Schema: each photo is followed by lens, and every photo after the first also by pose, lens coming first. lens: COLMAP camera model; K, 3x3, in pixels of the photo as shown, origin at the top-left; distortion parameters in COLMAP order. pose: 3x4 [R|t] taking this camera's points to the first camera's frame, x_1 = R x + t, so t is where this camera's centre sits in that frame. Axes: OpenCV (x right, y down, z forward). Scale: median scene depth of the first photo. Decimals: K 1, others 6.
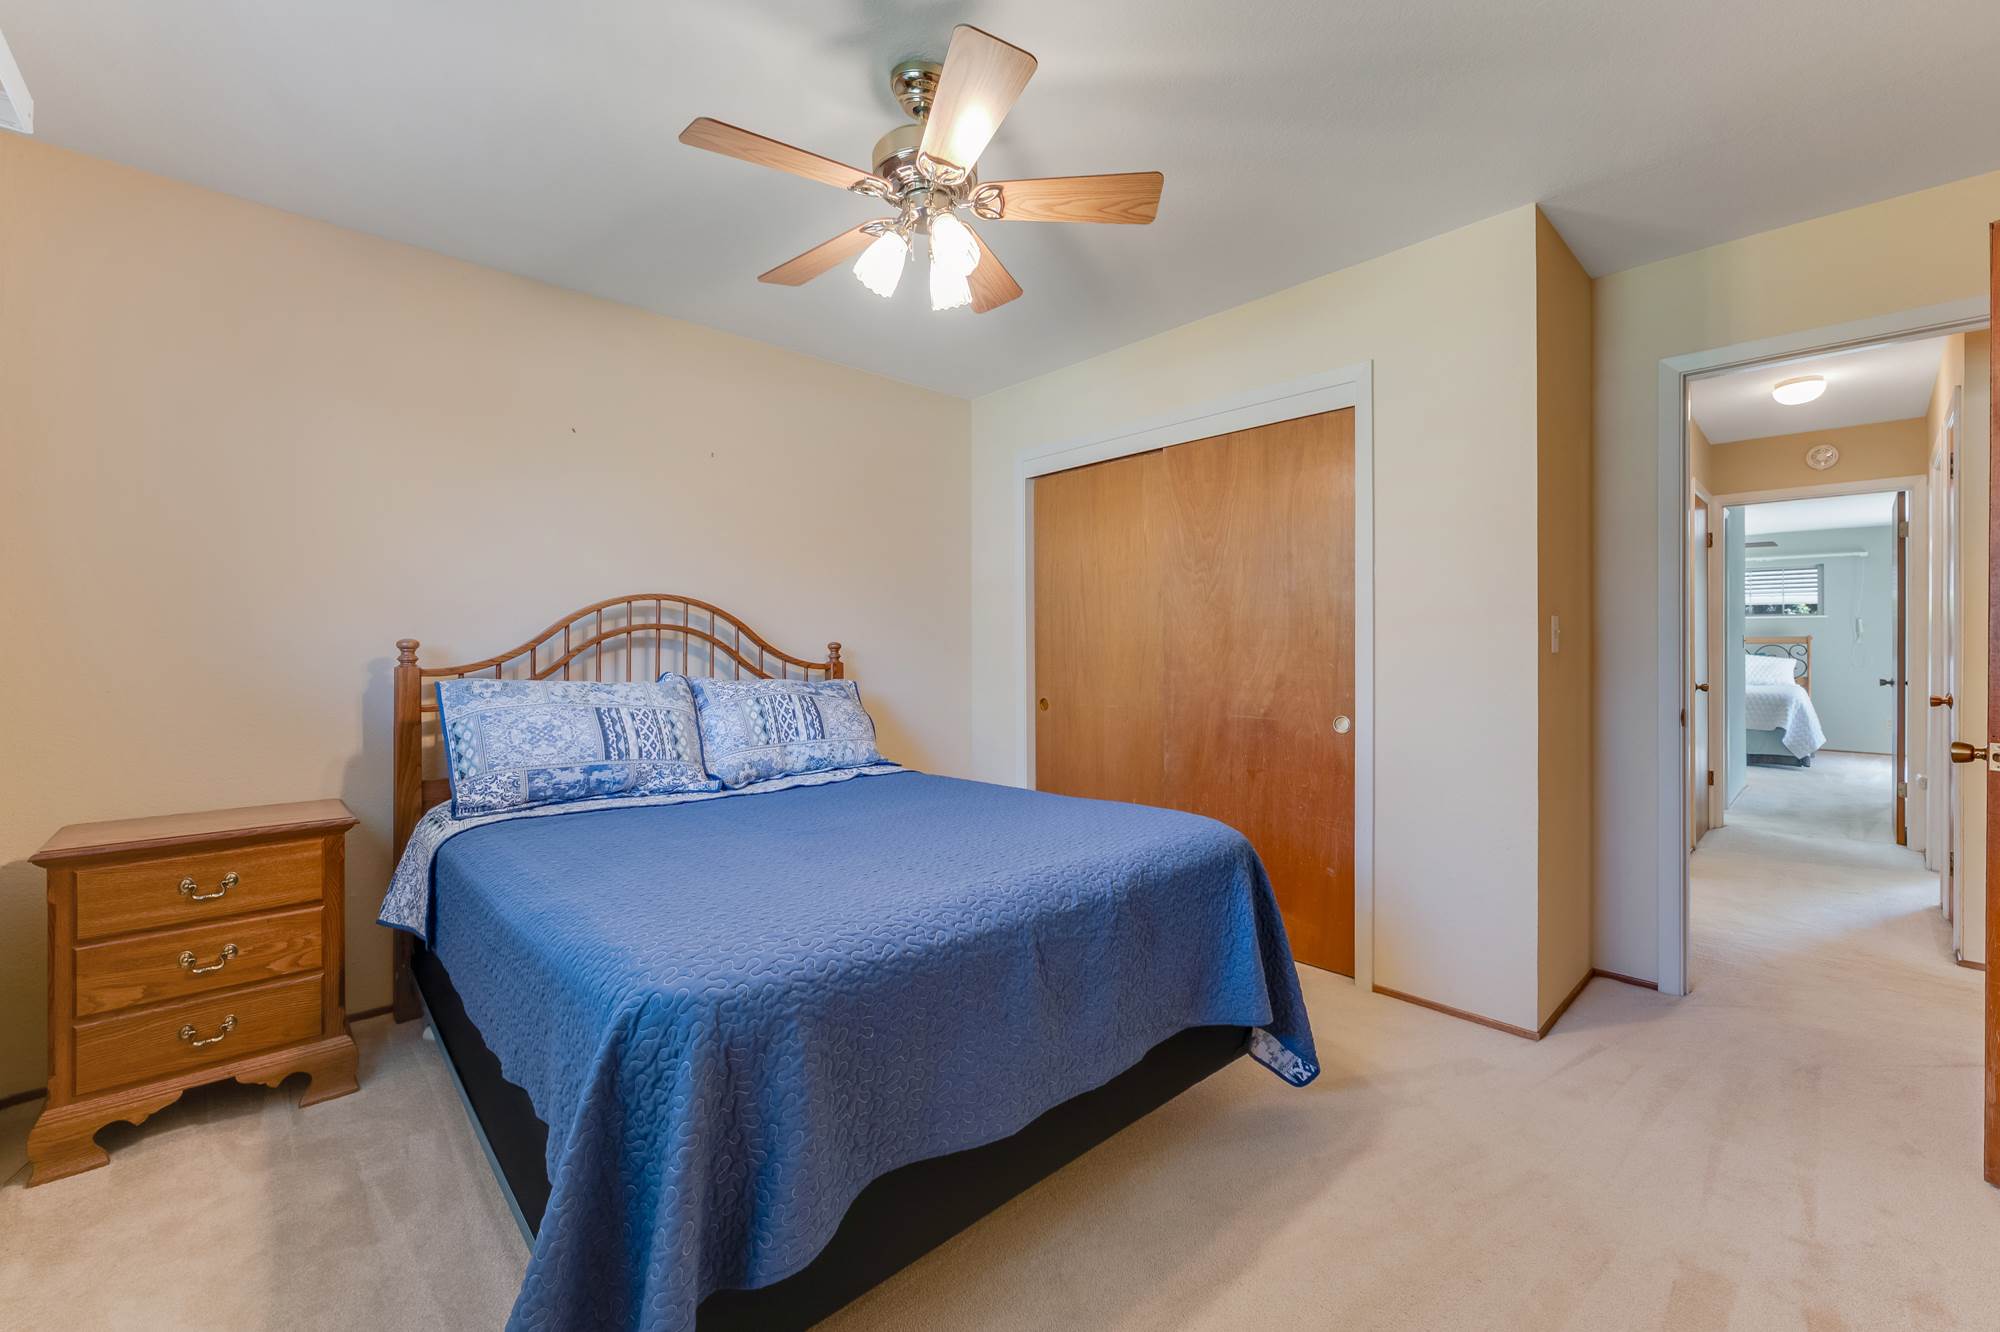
lens RADIAL K [[812.9, 0, 1021.3], [0, 812.9, 665.4], [0, 0, 1]] dist [-0.001404, 0.000020]
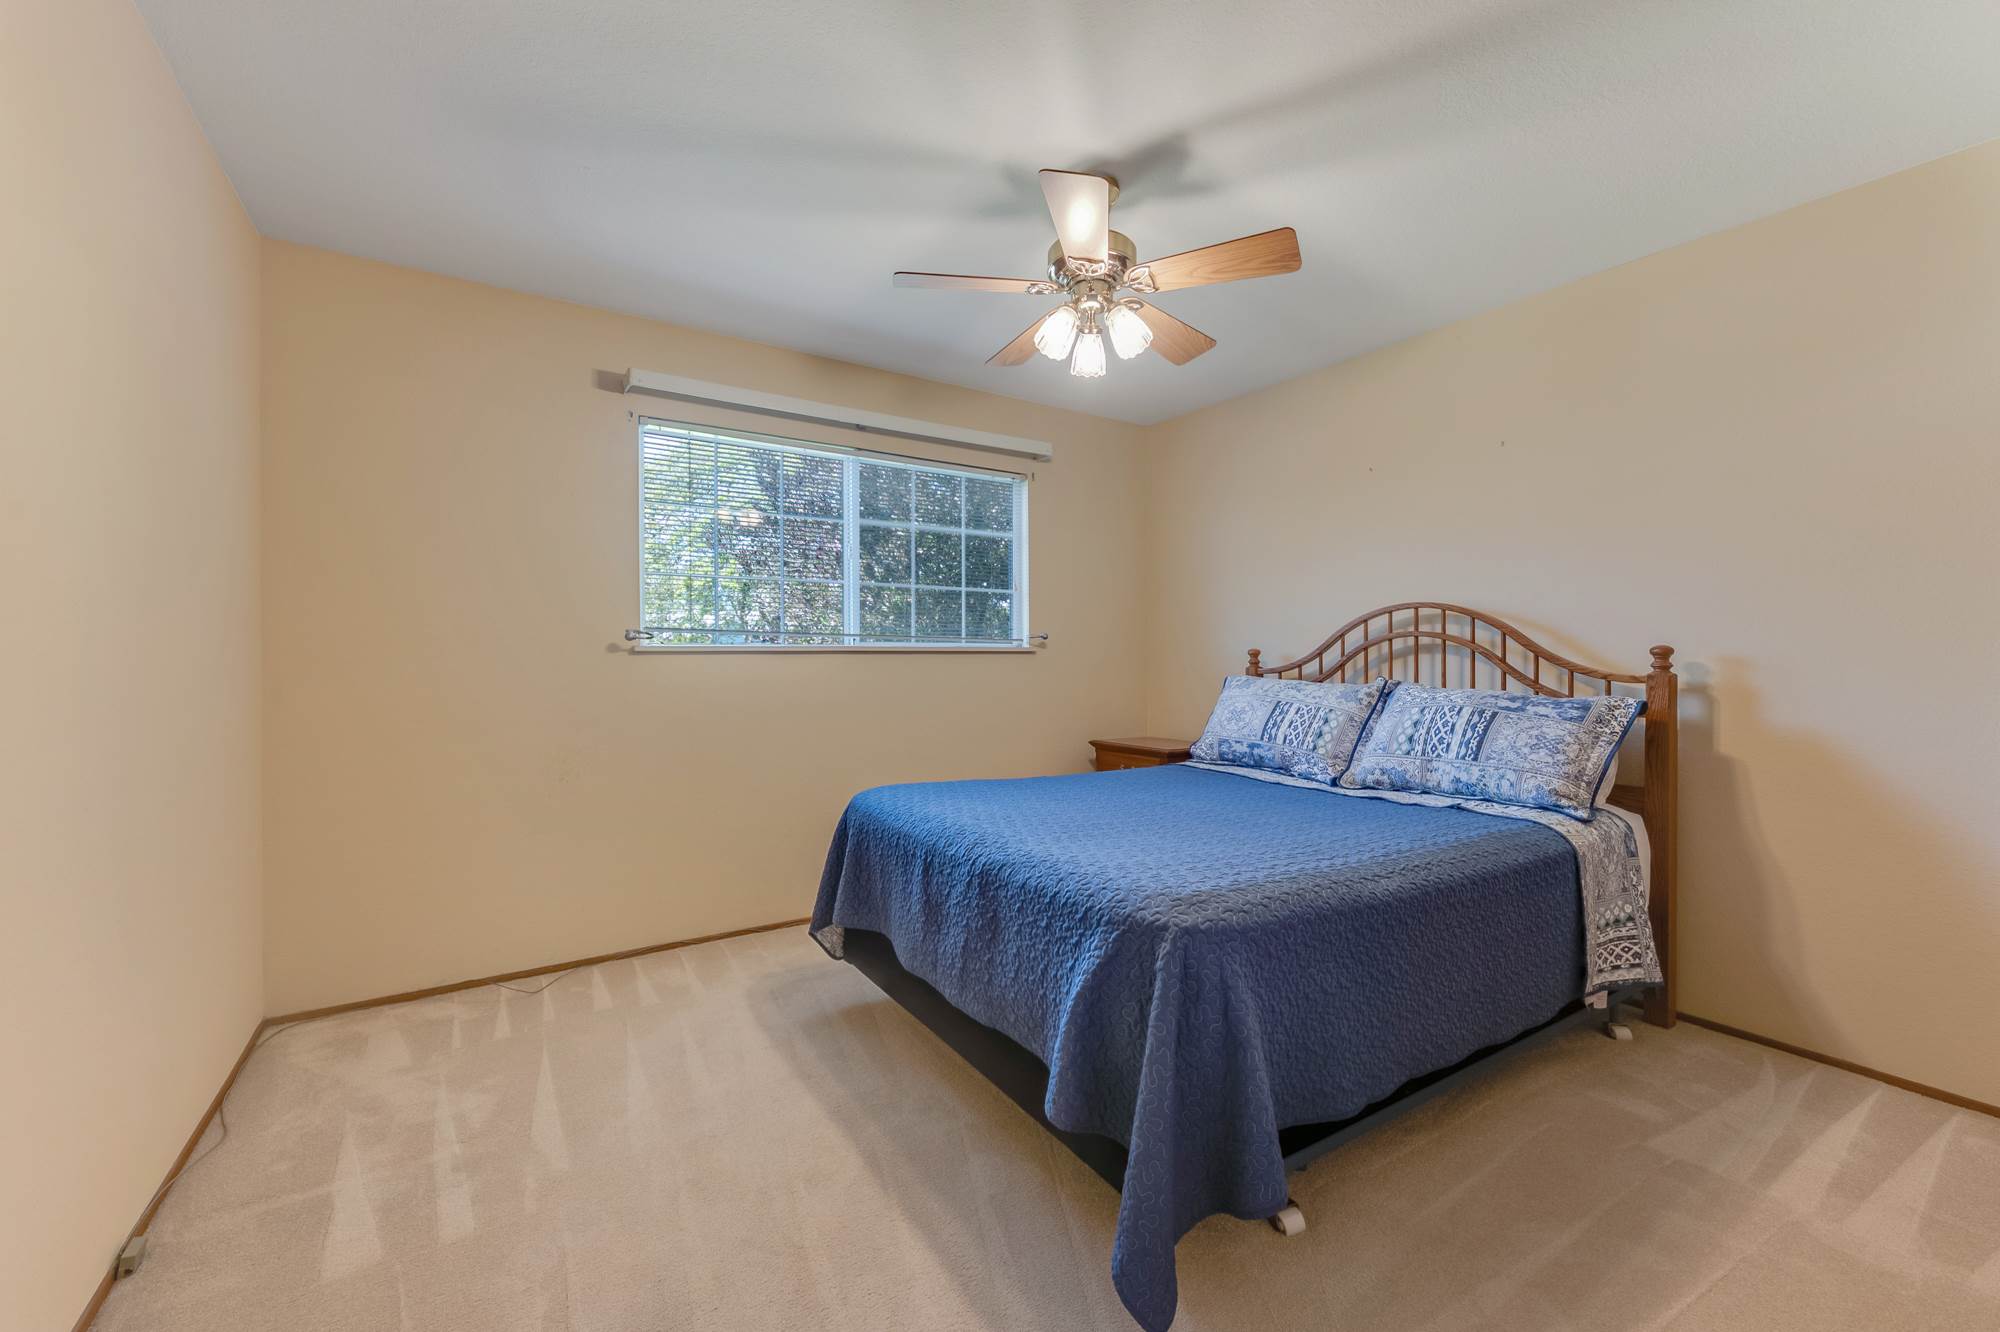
lens RADIAL K [[812.9, 0, 1013.6], [0, 812.9, 656.2], [0, 0, 1]] dist [-0.001404, 0.000020]
pose [[-0.178670, 0.000287, -0.983909, 0.732667], [-0.019881, 0.999795, 0.003902, -0.014069], [0.983708, 0.020259, -0.178627, 0.729320]]
